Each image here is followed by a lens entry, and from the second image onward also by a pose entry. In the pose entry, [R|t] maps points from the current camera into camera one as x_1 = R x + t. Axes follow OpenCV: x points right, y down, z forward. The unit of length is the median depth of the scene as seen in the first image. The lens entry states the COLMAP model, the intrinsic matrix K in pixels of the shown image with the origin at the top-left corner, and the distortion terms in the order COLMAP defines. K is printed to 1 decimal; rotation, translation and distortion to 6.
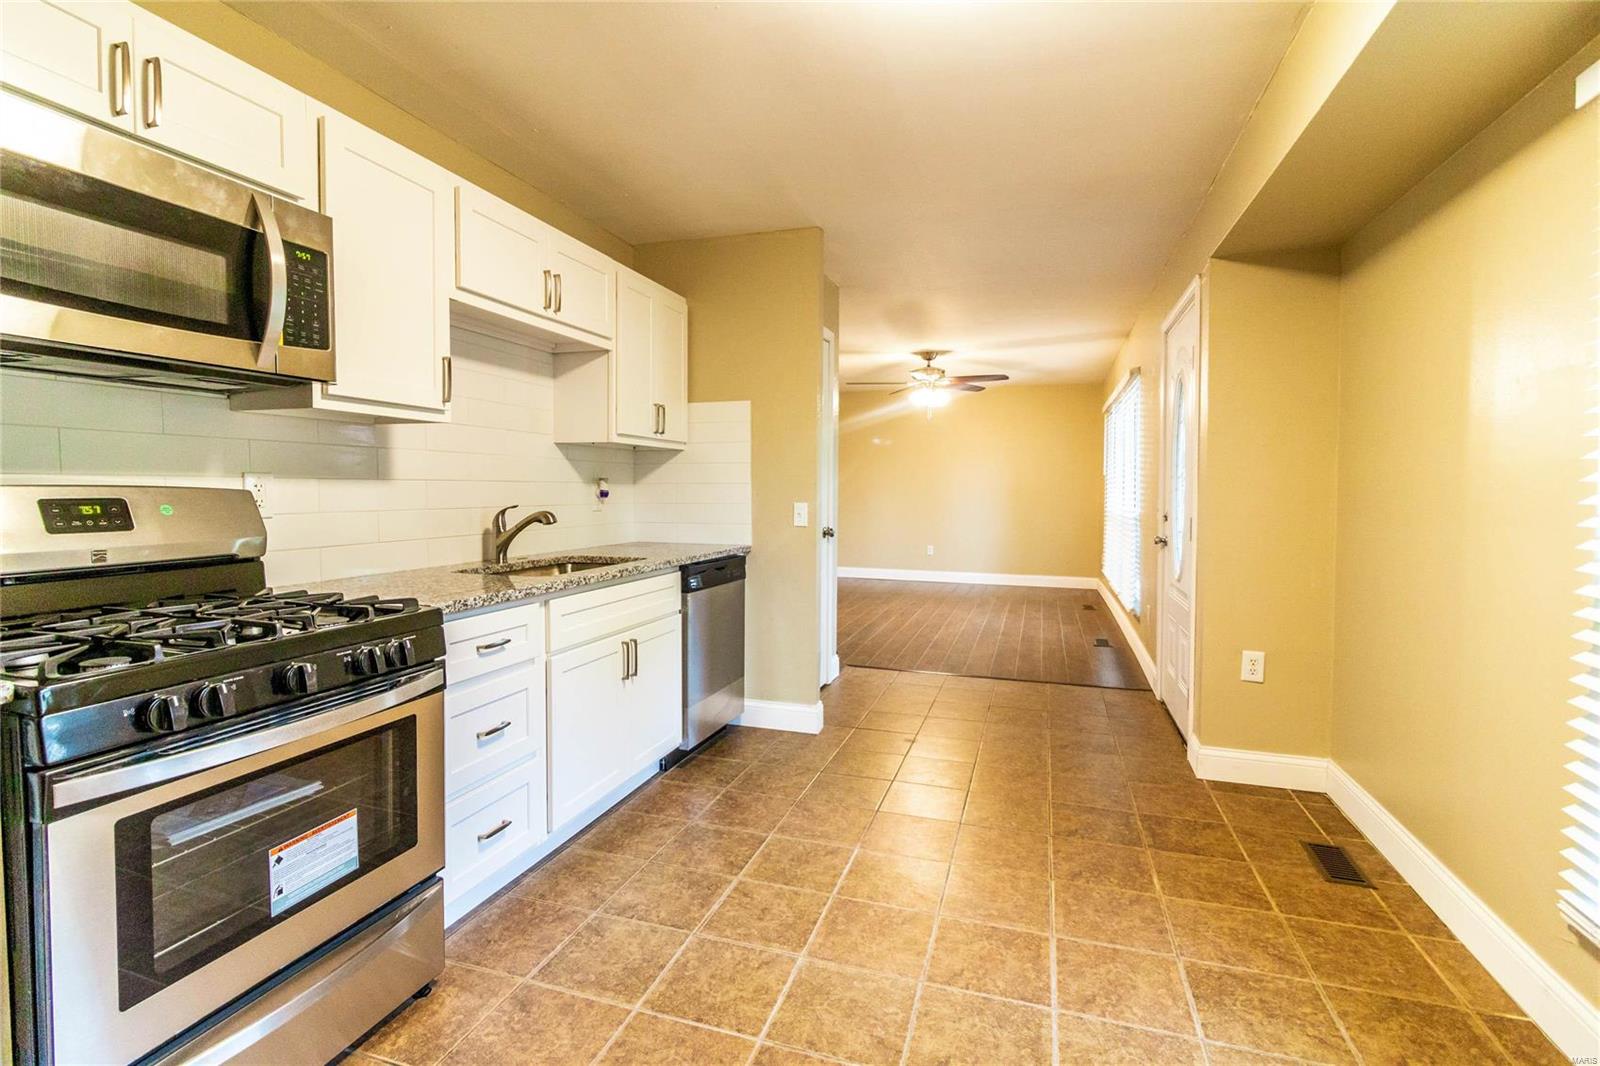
lens RADIAL K [[759.3, 0, 788.7], [0, 759.3, 522.6], [0, 0, 1]] dist [-0.000990, 0.000211]
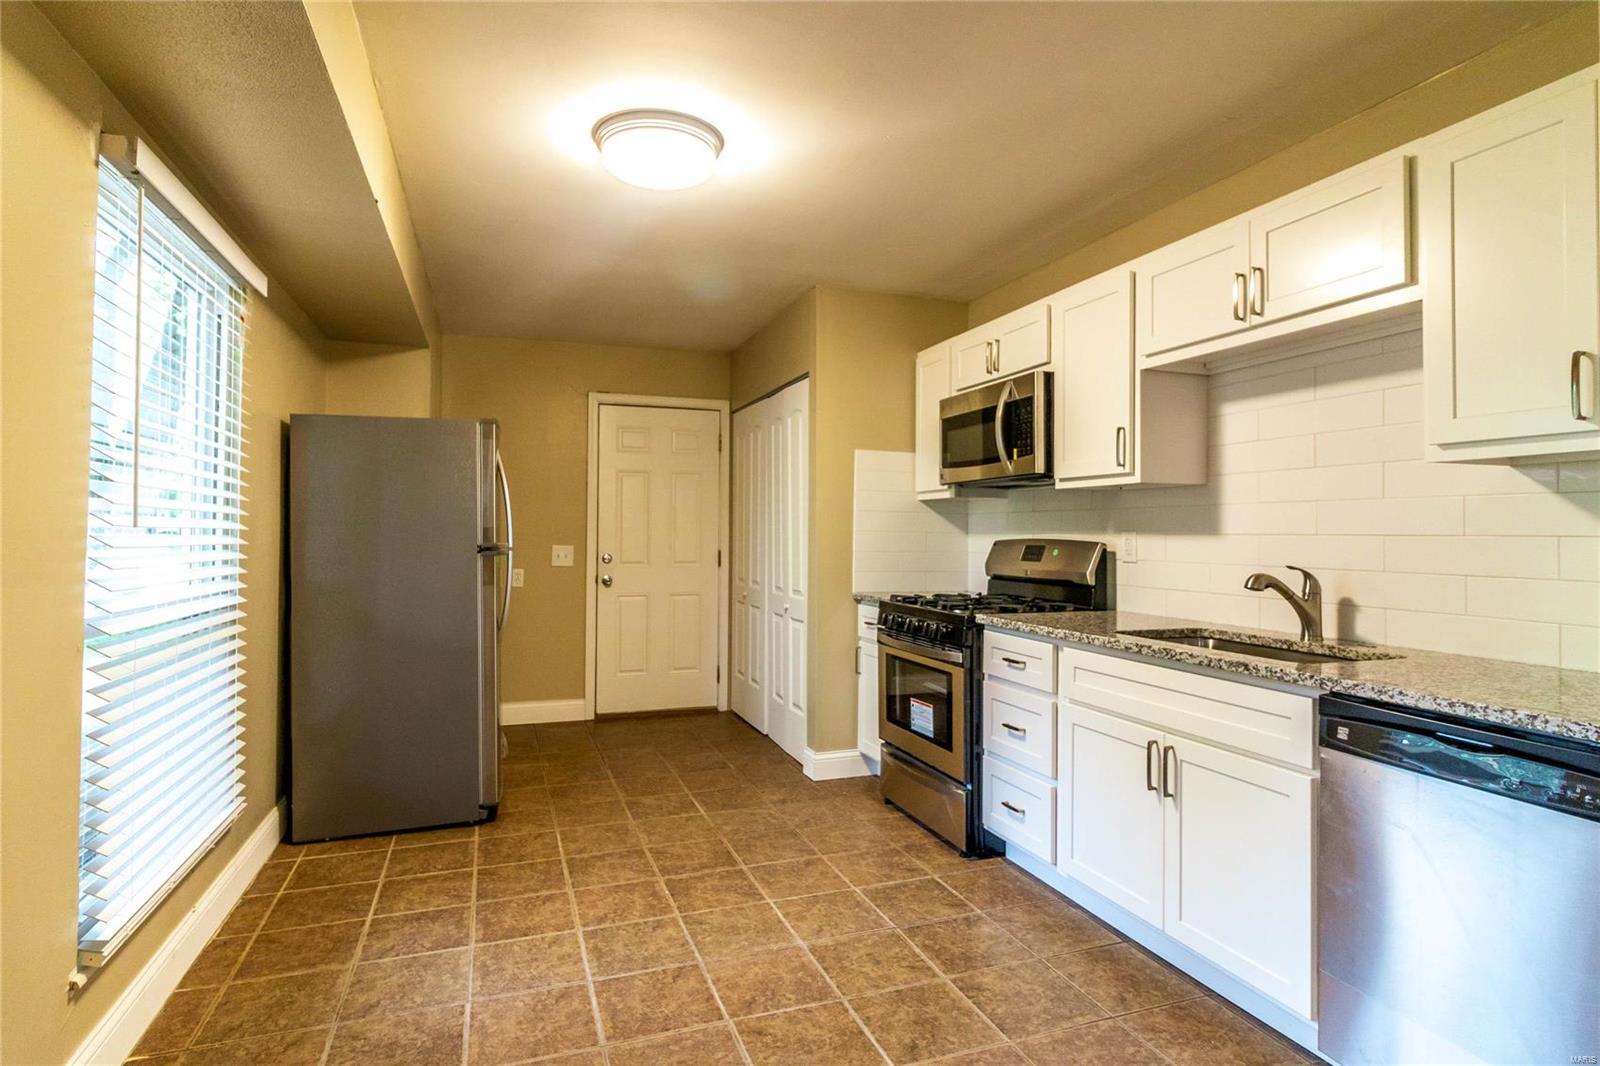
lens RADIAL K [[775.0, 0, 788.8], [0, 775.0, 529.7], [0, 0, 1]] dist [-0.003933, 0.000069]
pose [[-0.779969, -0.014264, -0.625655, 0.766332], [-0.040386, 0.998804, 0.027575, -0.087036], [0.624513, 0.046775, -0.779612, 1.846384]]
